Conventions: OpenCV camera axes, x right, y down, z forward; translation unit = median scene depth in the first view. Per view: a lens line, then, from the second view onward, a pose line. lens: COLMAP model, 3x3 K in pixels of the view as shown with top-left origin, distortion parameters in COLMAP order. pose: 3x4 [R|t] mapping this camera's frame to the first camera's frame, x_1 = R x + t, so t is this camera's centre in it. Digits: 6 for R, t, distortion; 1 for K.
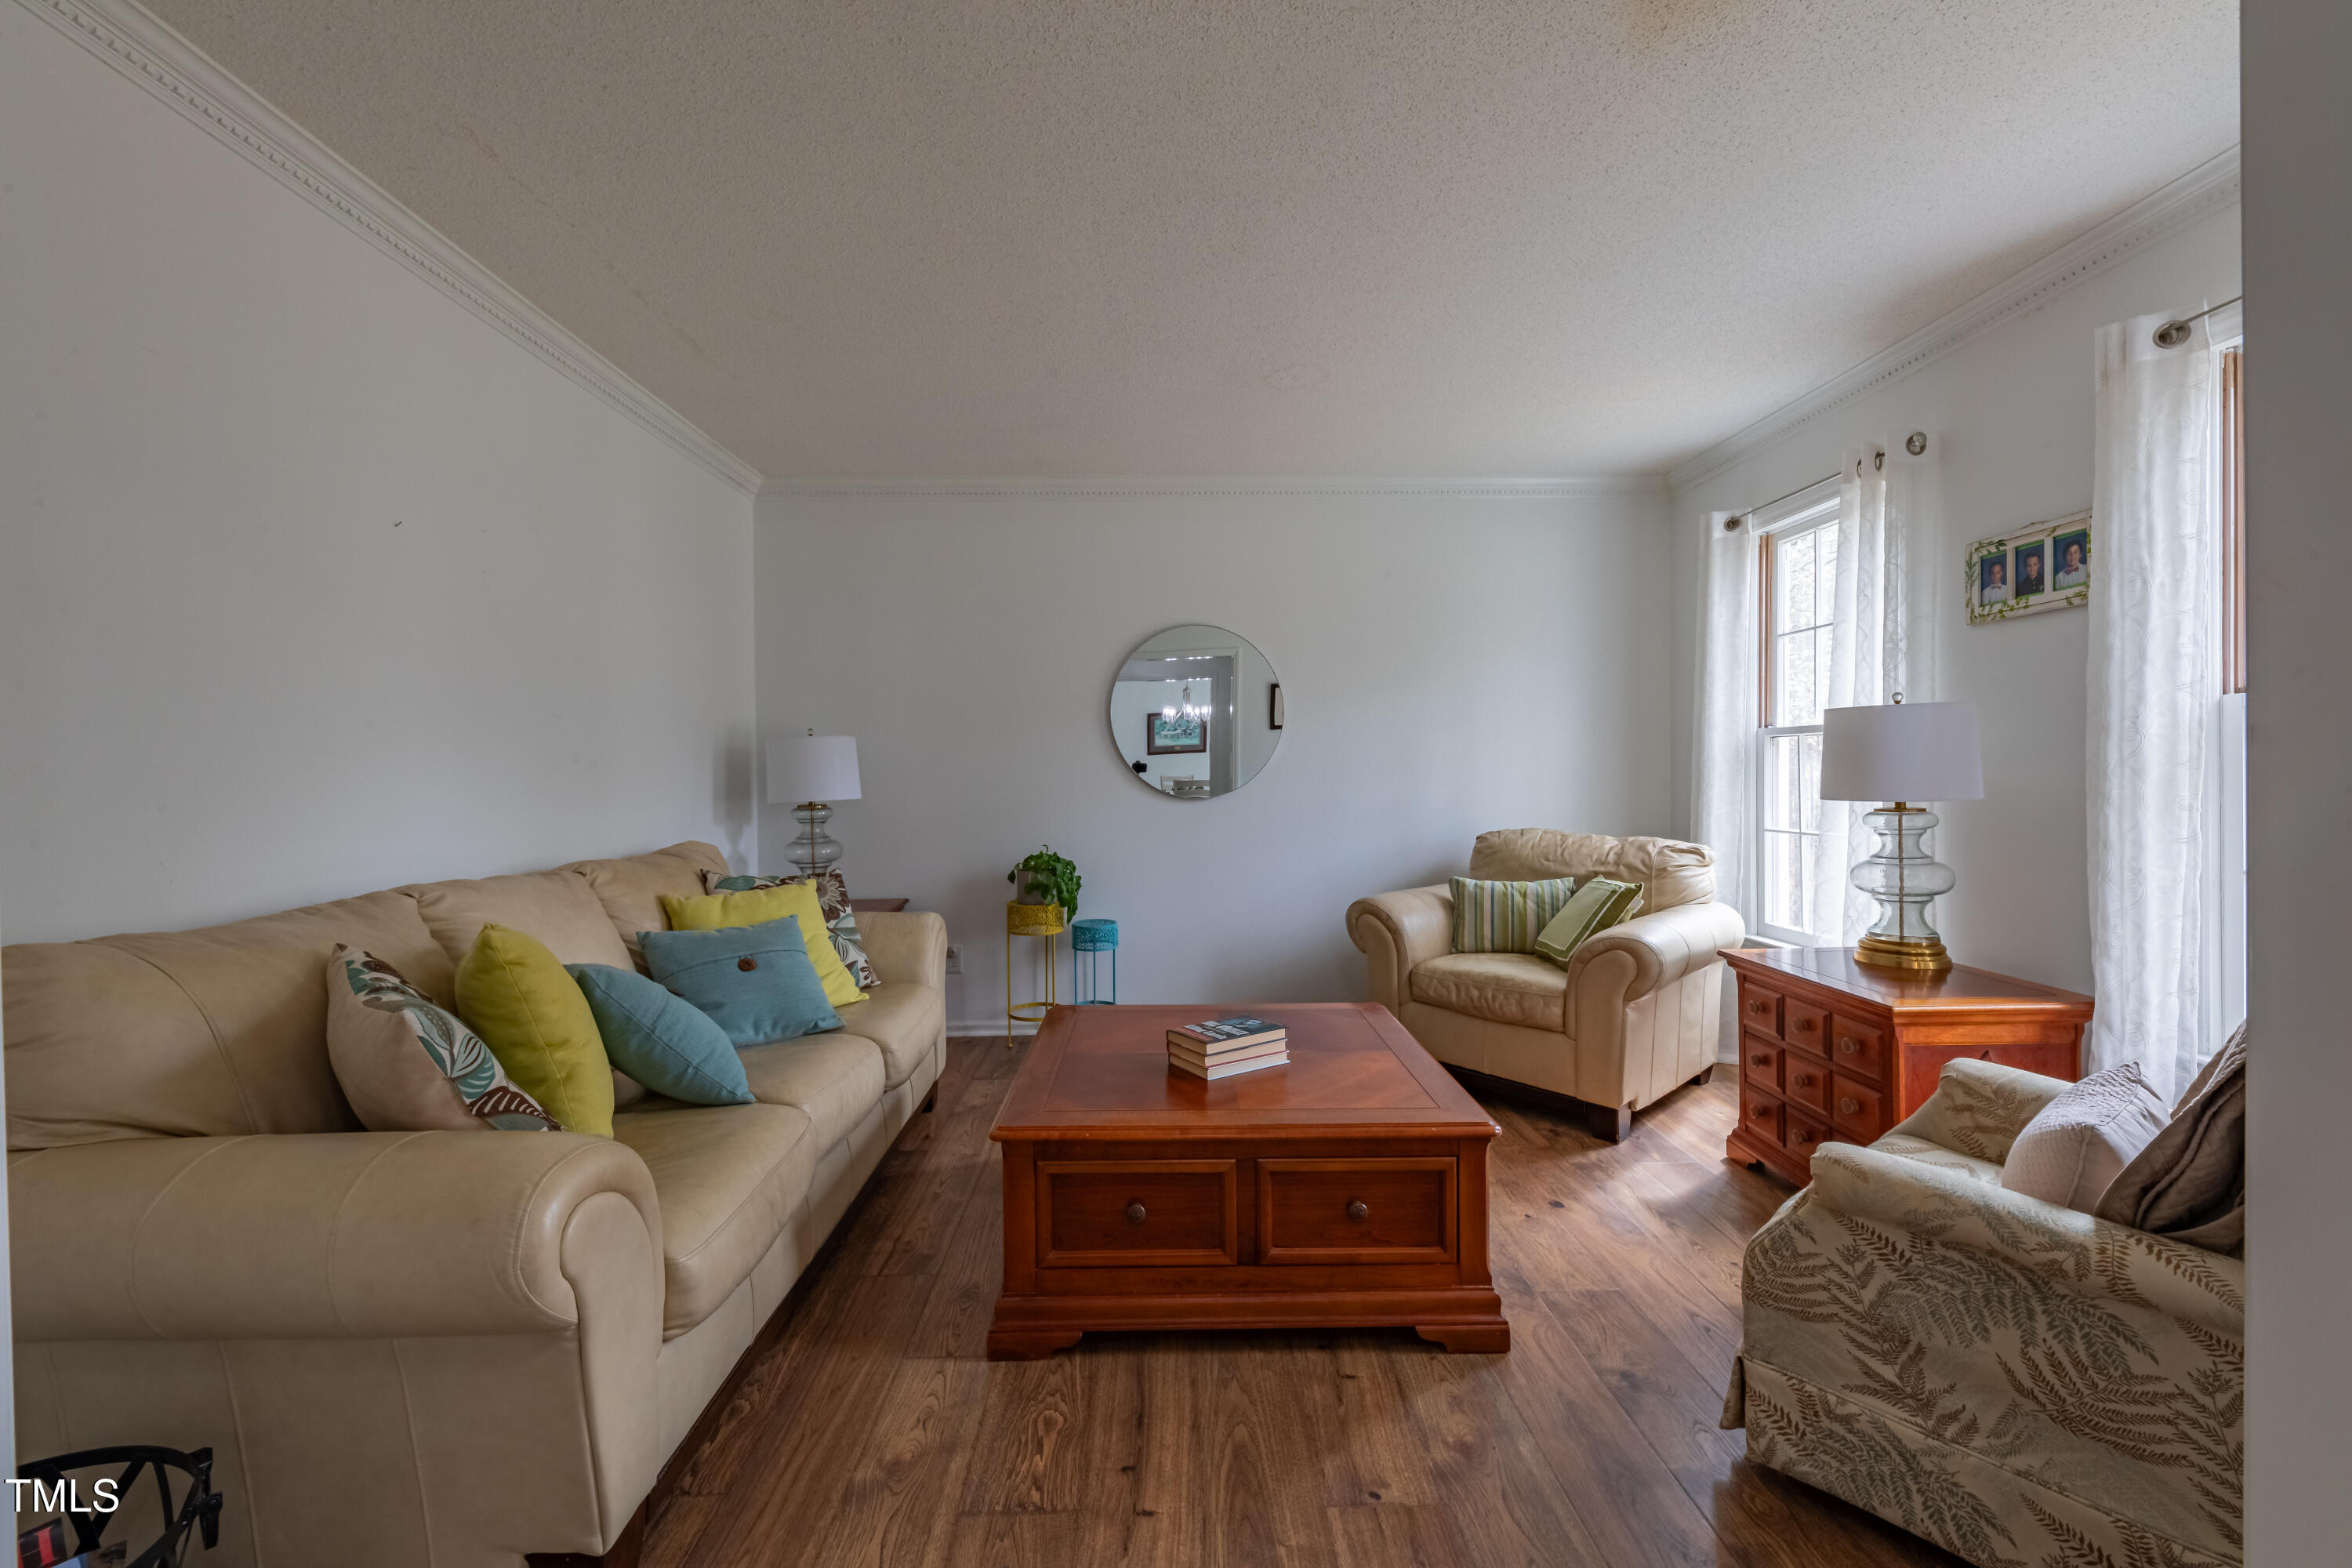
lens RADIAL K [[945.2, 0, 1175.8], [0, 945.2, 782.3], [0, 0, 1]] dist [0.004256, -0.002005]
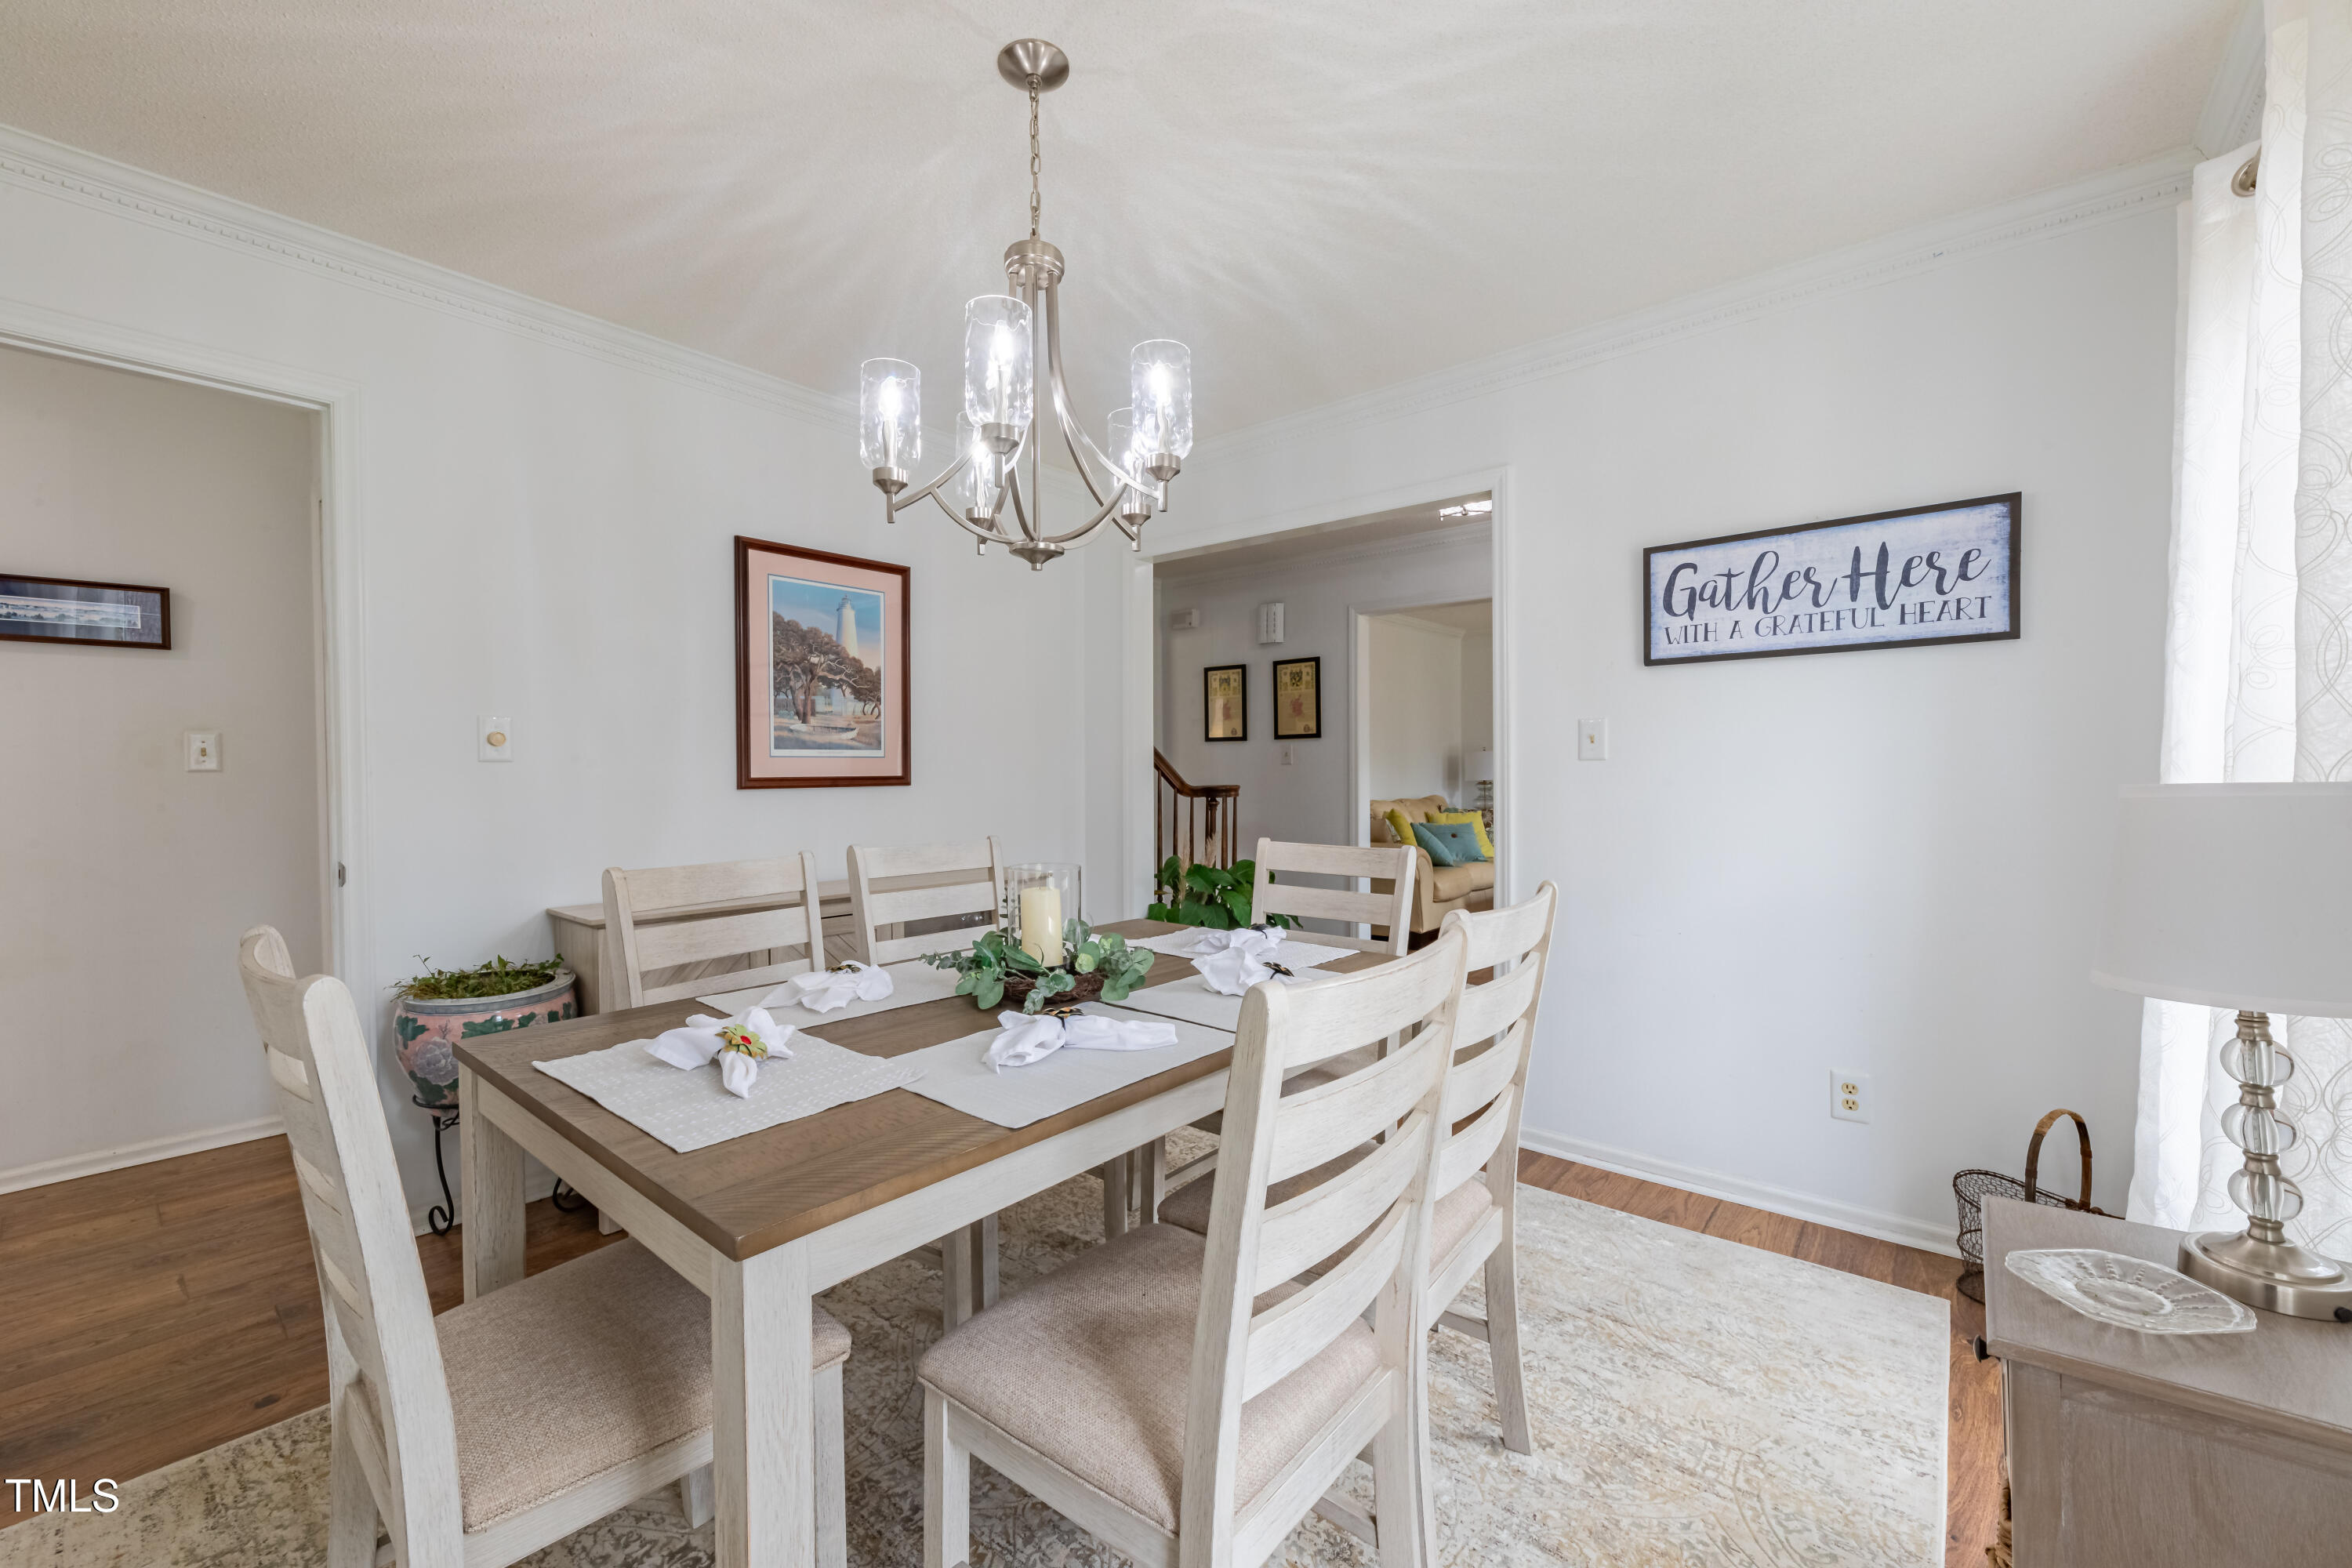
lens RADIAL K [[945.2, 0, 1180.7], [0, 945.2, 784.8], [0, 0, 1]] dist [0.004256, -0.002005]
pose [[0.749374, 0.013641, -0.662006, 0.686301], [-0.001289, 0.999816, 0.019143, -0.014430], [0.662145, -0.013492, 0.749254, -1.415812]]
